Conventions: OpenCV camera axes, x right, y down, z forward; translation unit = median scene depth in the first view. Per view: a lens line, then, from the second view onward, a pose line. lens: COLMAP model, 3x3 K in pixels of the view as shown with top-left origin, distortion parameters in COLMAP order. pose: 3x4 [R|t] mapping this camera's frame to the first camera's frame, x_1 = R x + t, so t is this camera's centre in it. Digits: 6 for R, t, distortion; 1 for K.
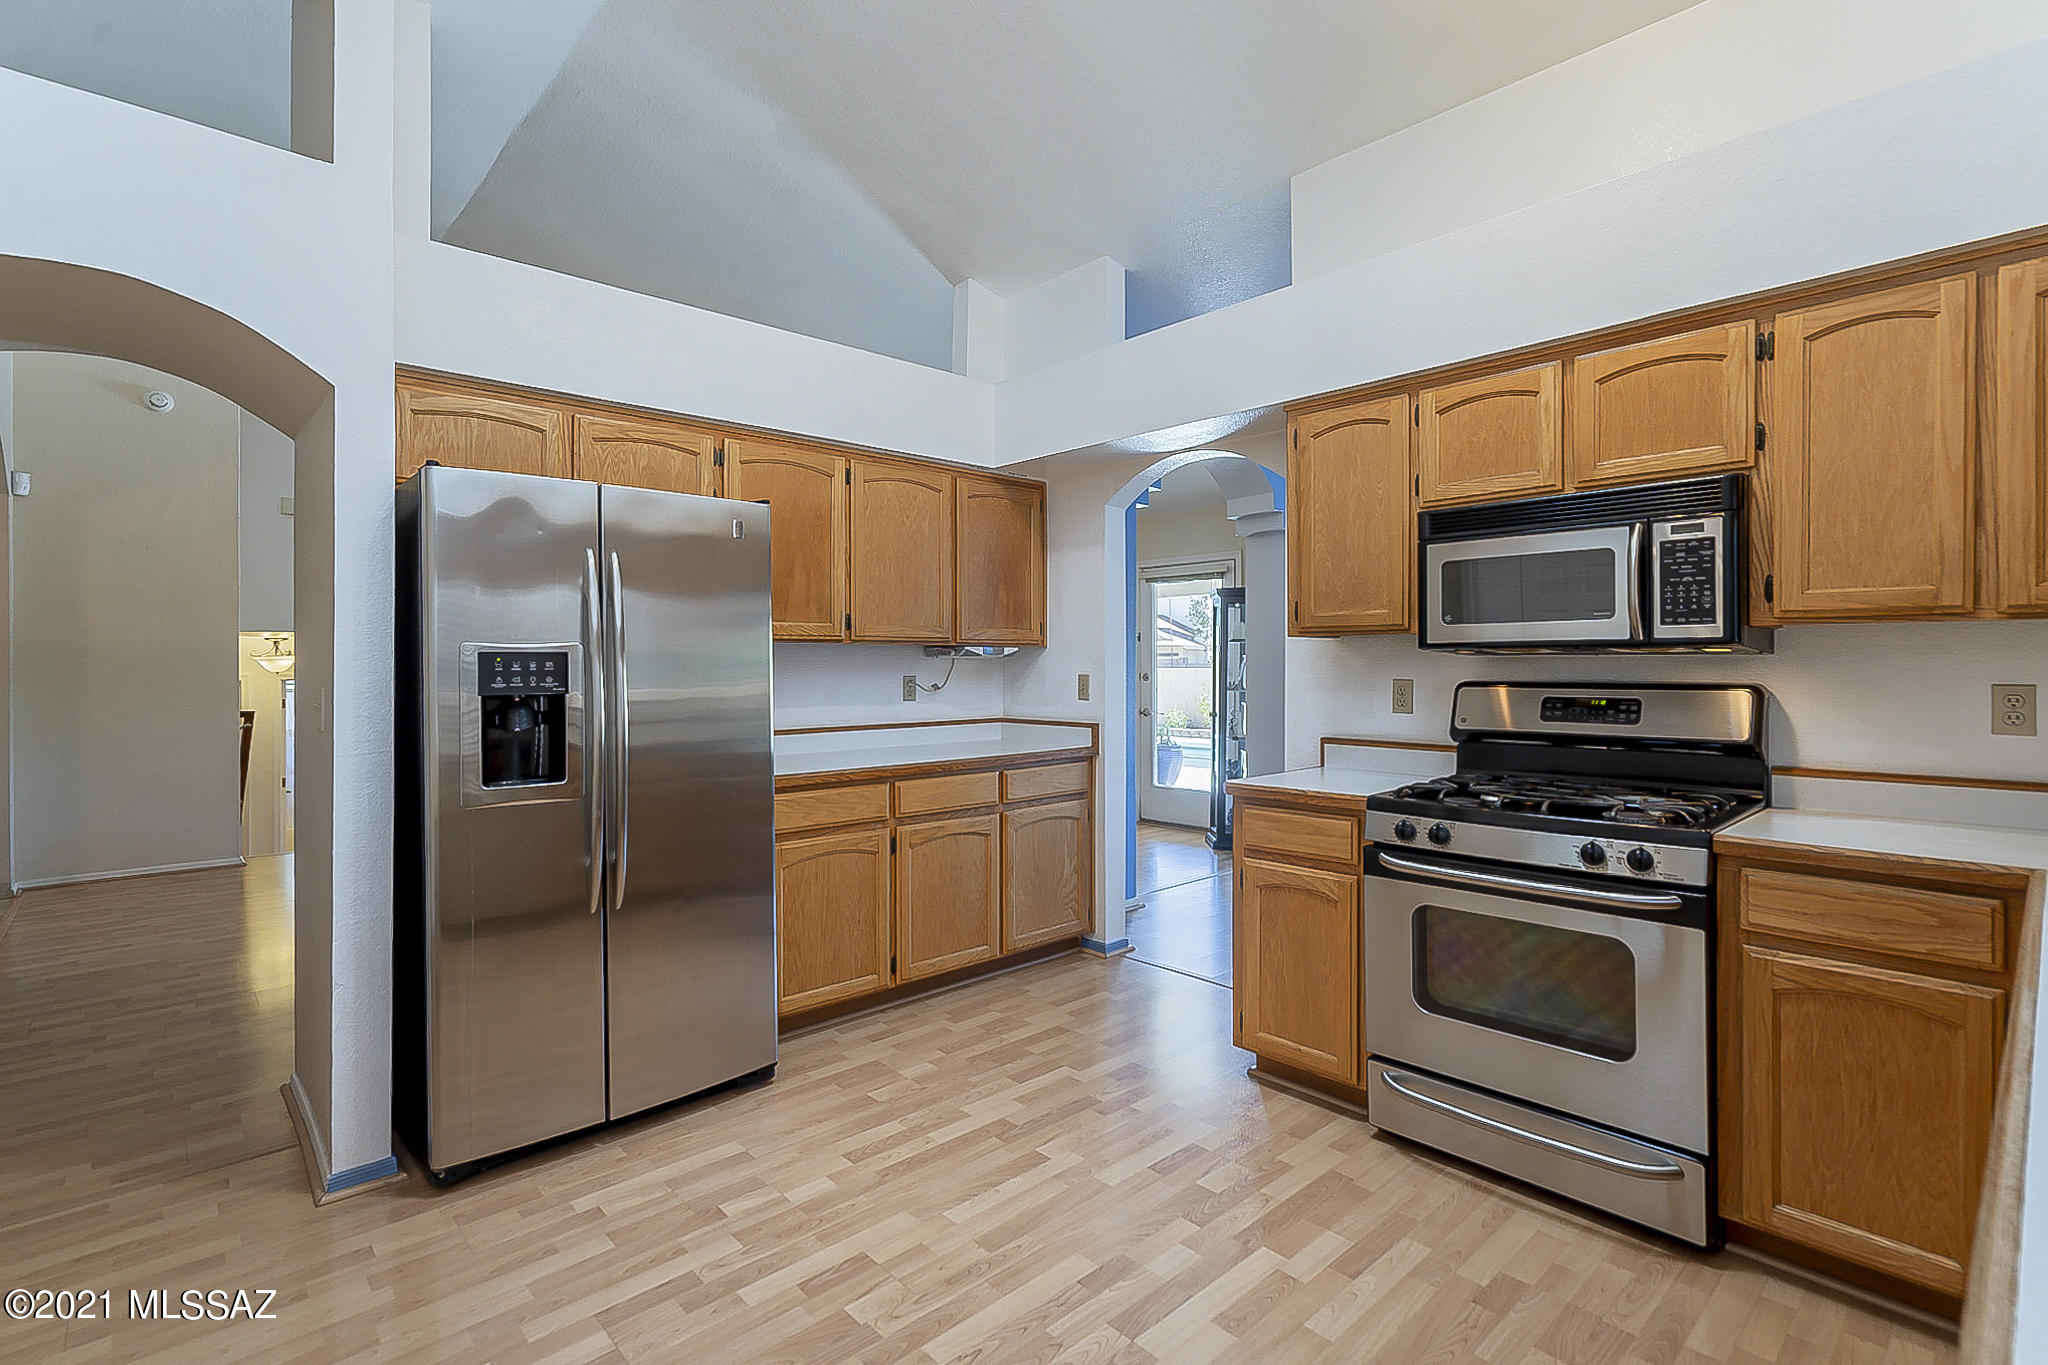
lens RADIAL K [[945.0, 0, 1014.9], [0, 945.0, 669.5], [0, 0, 1]] dist [0.005310, -0.002351]
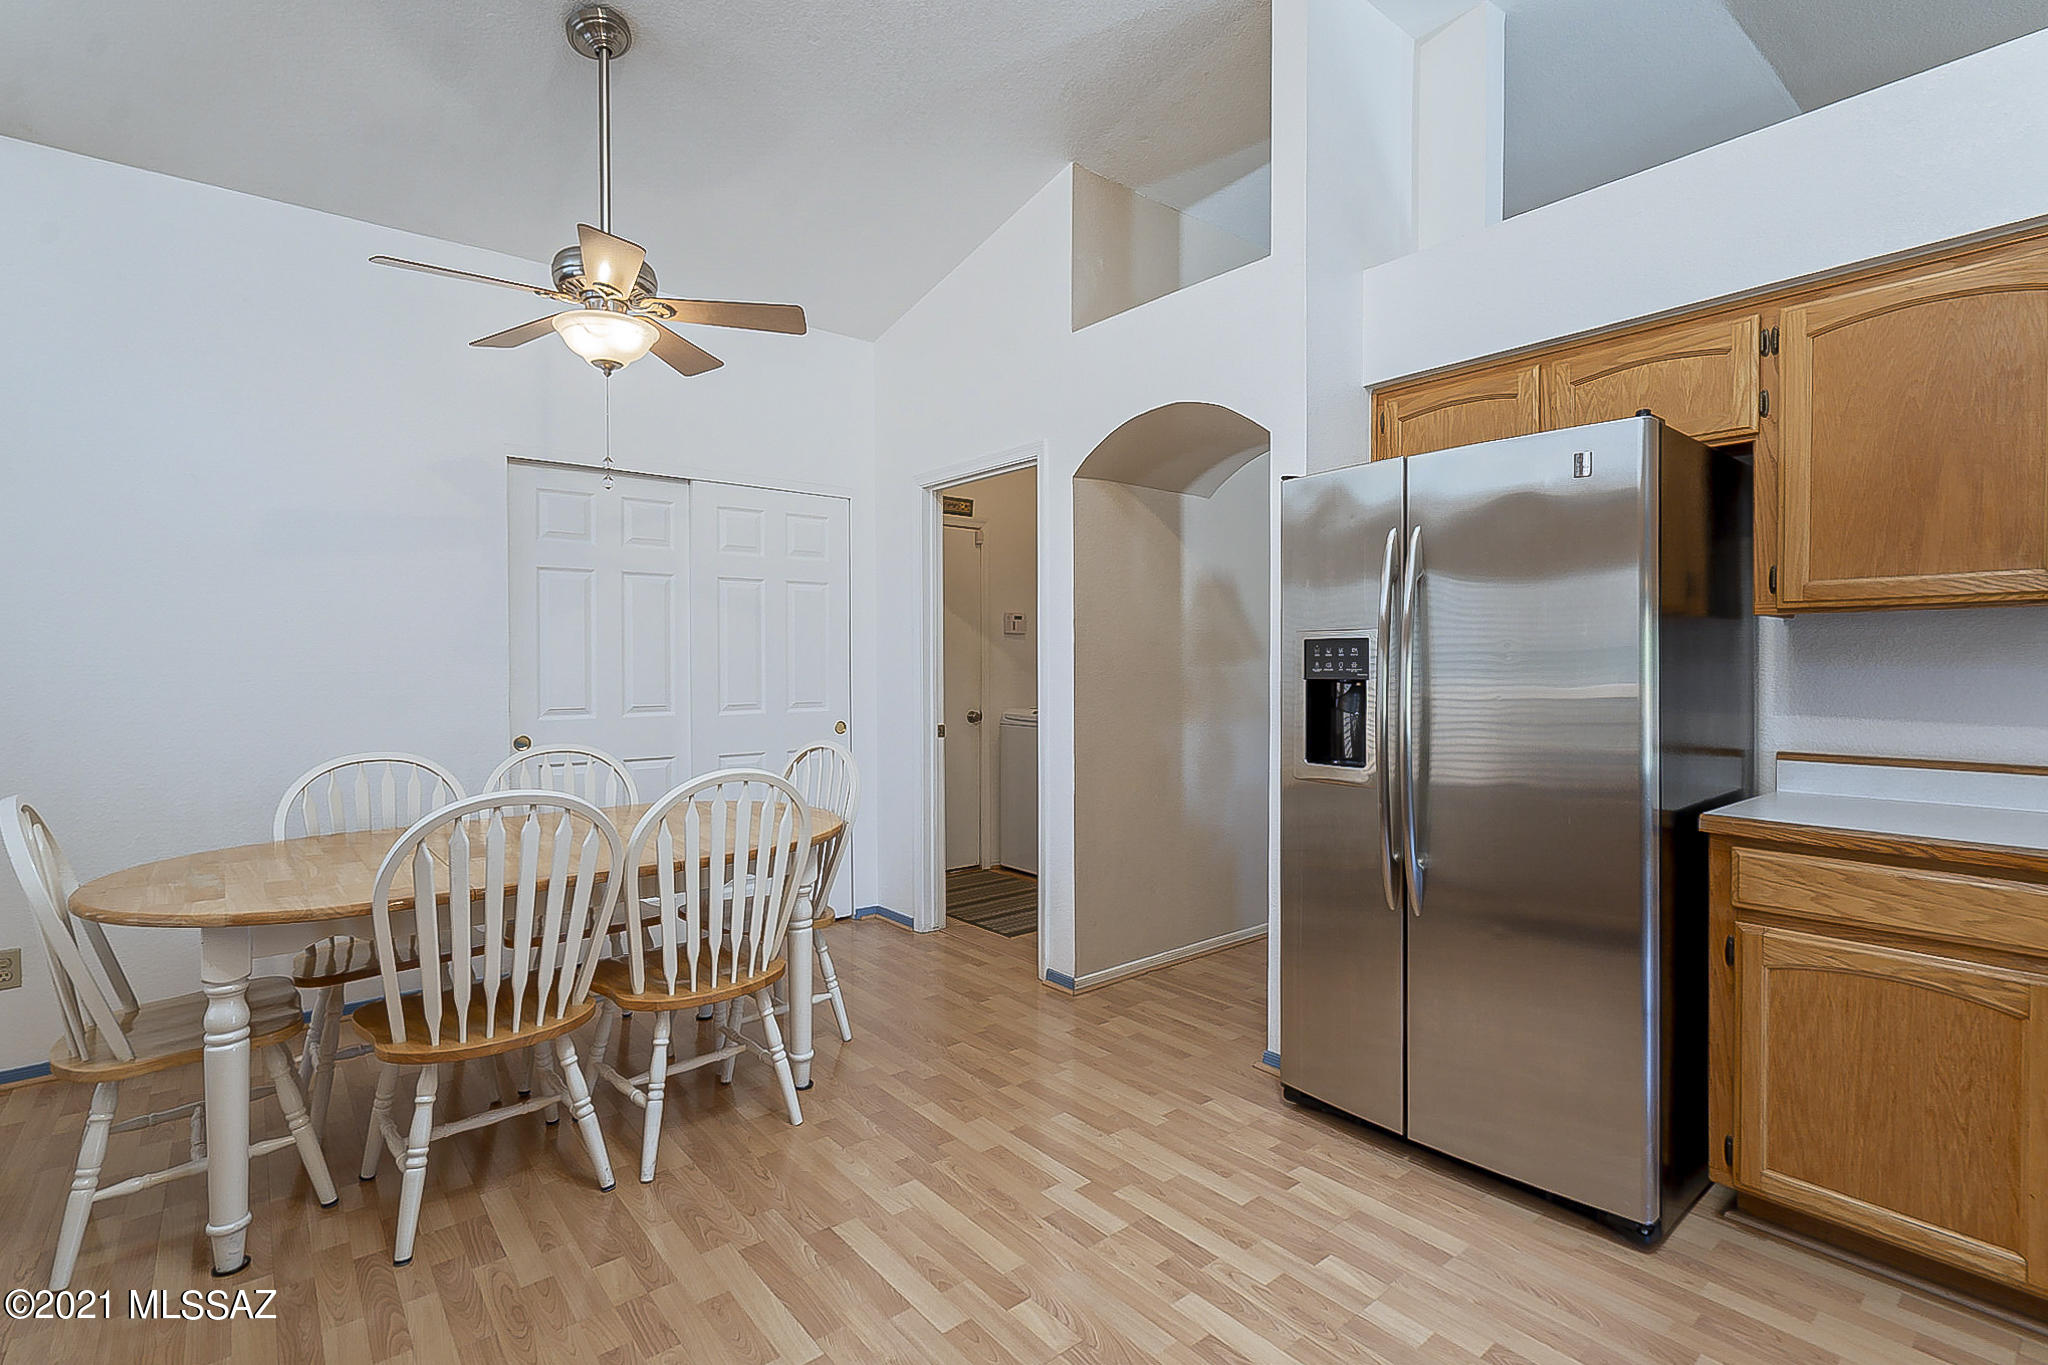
lens RADIAL K [[945.0, 0, 1024.1], [0, 945.0, 675.9], [0, 0, 1]] dist [0.005310, -0.002351]
pose [[-0.038218, 0.018090, -0.999106, 0.538262], [-0.003002, 0.999830, 0.018218, 0.004714], [0.999265, 0.003696, -0.038157, 0.688376]]
